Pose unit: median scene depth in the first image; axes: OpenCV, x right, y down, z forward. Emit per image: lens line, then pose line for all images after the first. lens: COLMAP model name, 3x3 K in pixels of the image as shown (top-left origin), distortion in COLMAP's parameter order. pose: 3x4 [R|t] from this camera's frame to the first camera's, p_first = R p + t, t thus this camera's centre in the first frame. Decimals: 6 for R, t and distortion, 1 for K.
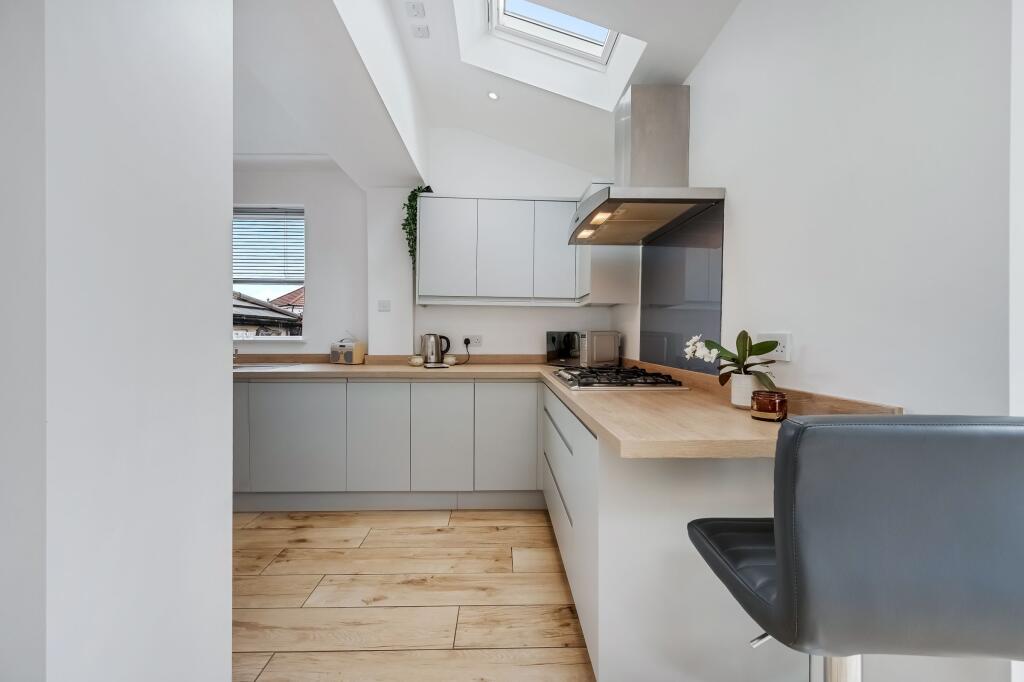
lens RADIAL K [[403.7, 0, 509.4], [0, 403.7, 339.3], [0, 0, 1]] dist [0.001255, -0.000099]
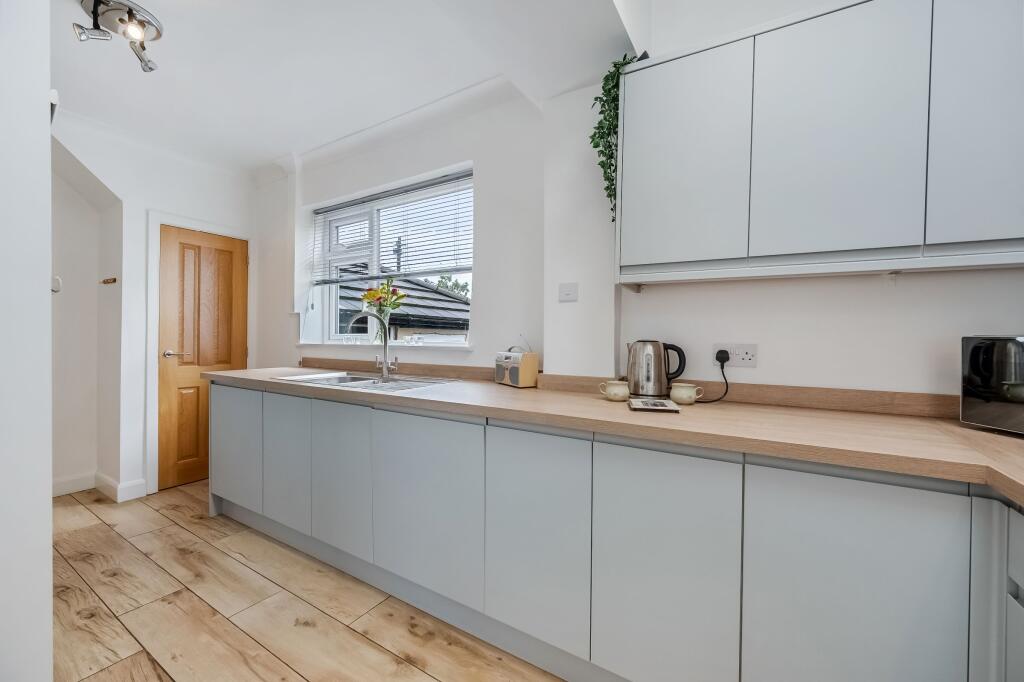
lens RADIAL K [[403.7, 0, 510.4], [0, 403.7, 341.6], [0, 0, 1]] dist [0.001255, -0.000099]
pose [[0.836501, 0.010086, -0.547873, -0.053412], [-0.013228, 0.999911, -0.001789, -0.008358], [0.547806, 0.008743, 0.836560, 0.458421]]
